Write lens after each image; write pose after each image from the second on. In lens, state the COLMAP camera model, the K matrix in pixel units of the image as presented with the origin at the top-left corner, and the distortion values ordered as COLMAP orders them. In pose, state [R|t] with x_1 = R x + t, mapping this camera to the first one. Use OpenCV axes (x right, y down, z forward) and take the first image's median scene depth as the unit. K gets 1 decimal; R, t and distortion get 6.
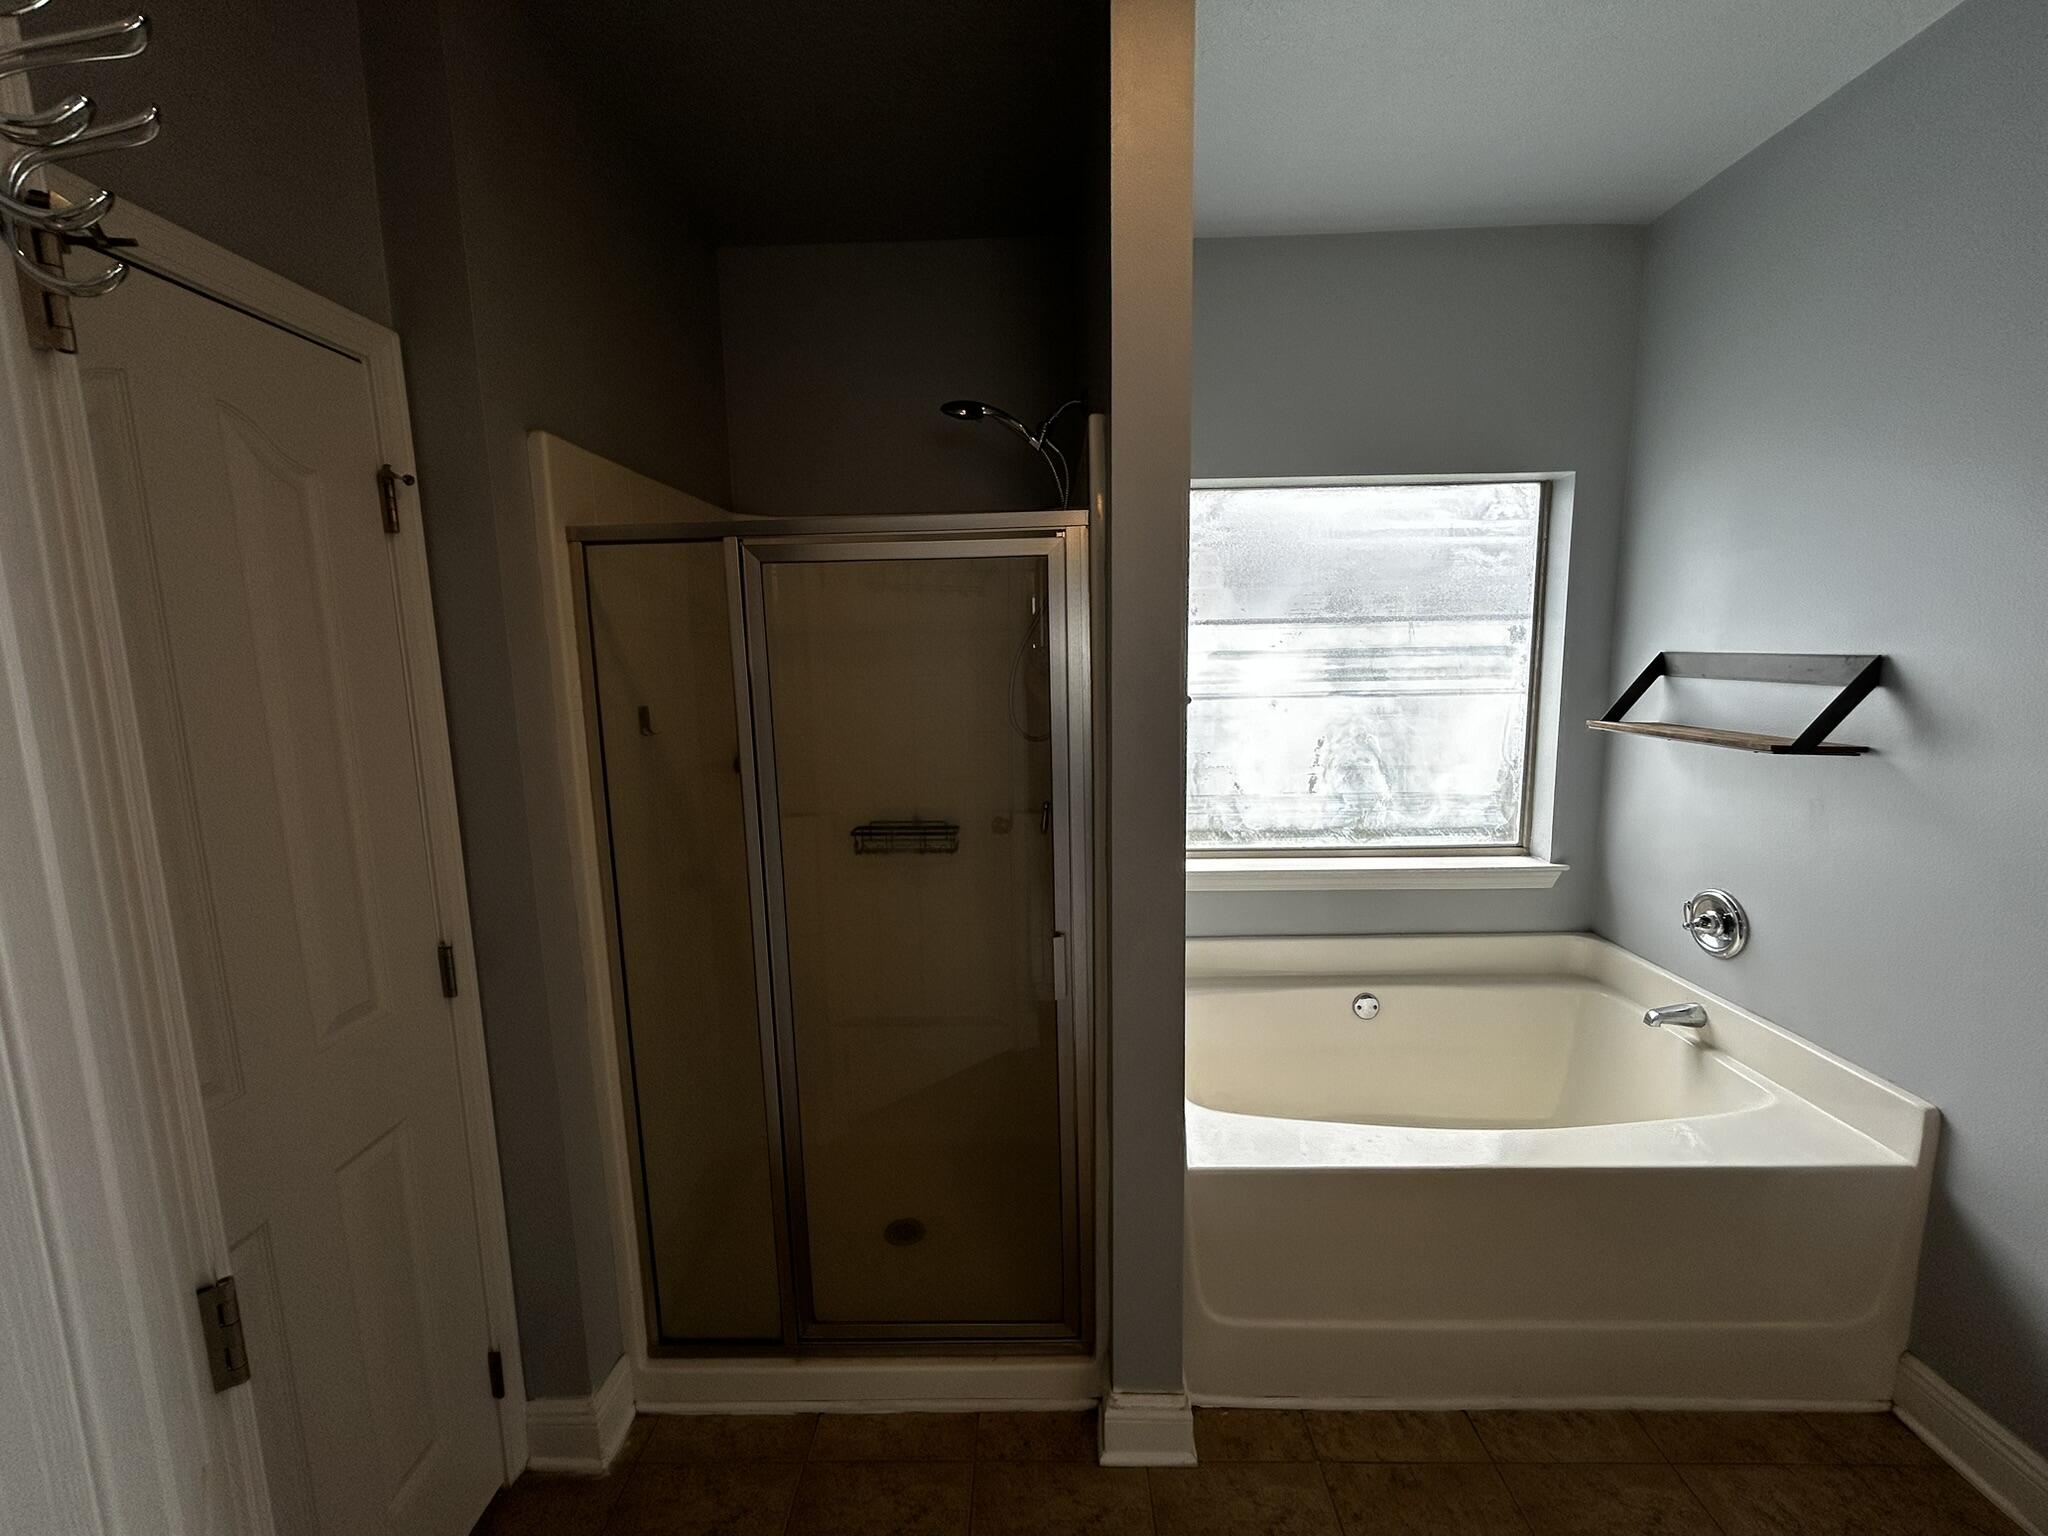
lens RADIAL K [[829.2, 0, 1021.8], [0, 829.2, 767.1], [0, 0, 1]] dist [0.000399, 0.000006]
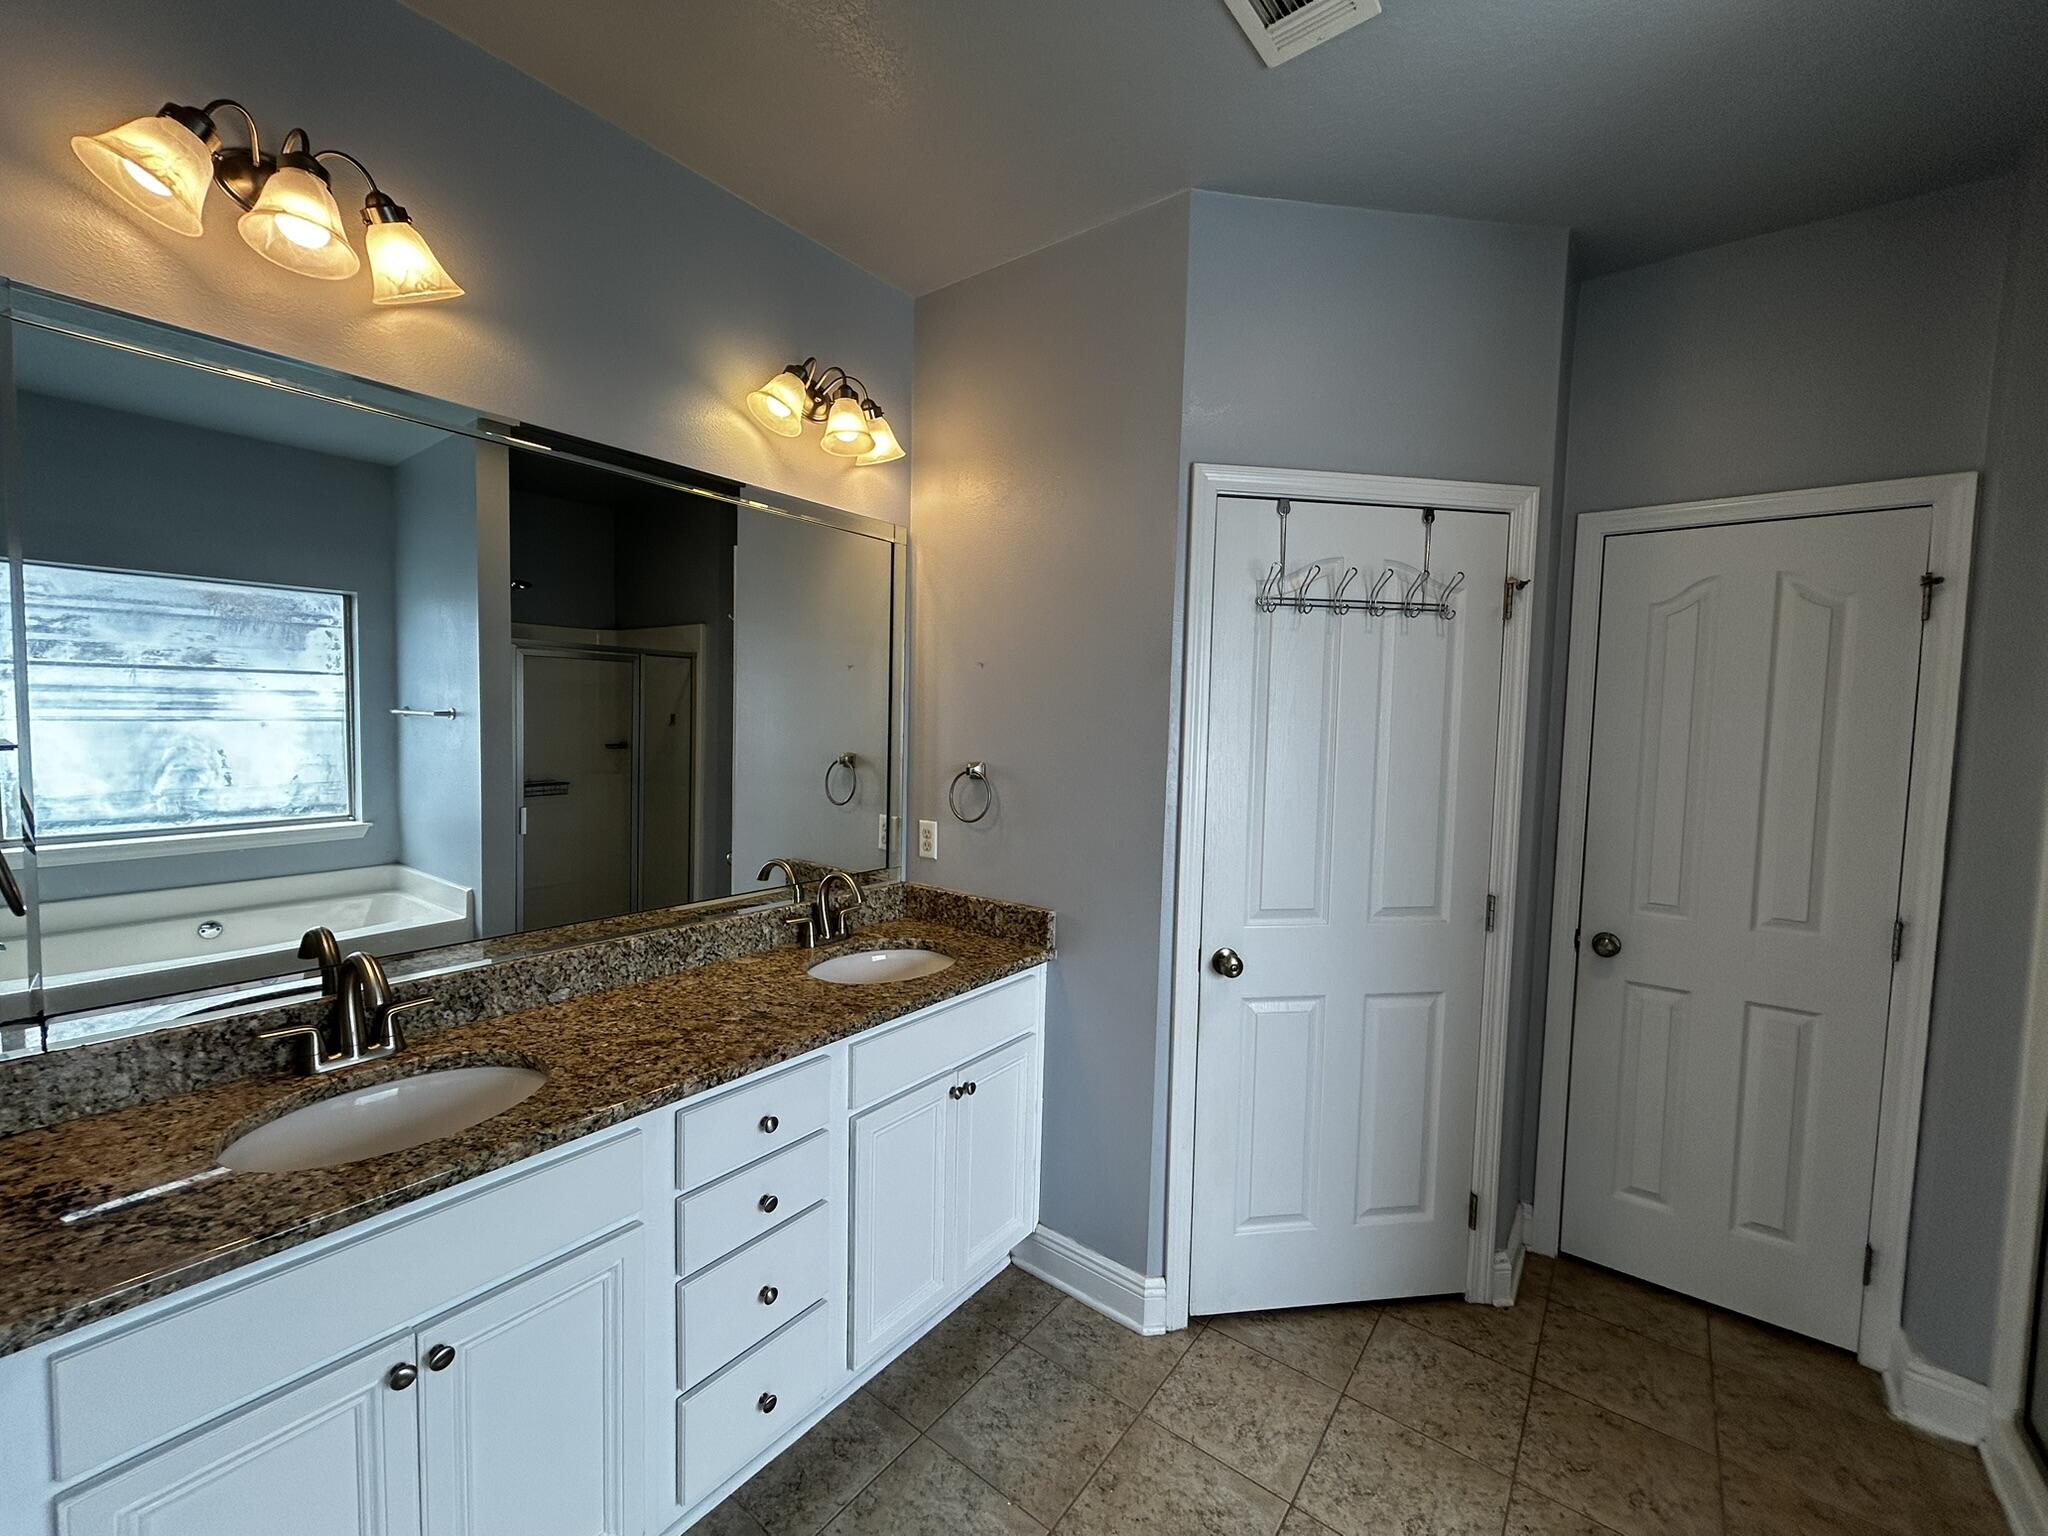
lens RADIAL K [[829.2, 0, 1021.8], [0, 829.2, 767.1], [0, 0, 1]] dist [0.000399, 0.000006]
pose [[0.586247, -0.011675, 0.810048, 0.069487], [0.075322, 0.996351, -0.040152, 0.172750], [-0.806623, 0.084553, 0.584987, -1.053190]]
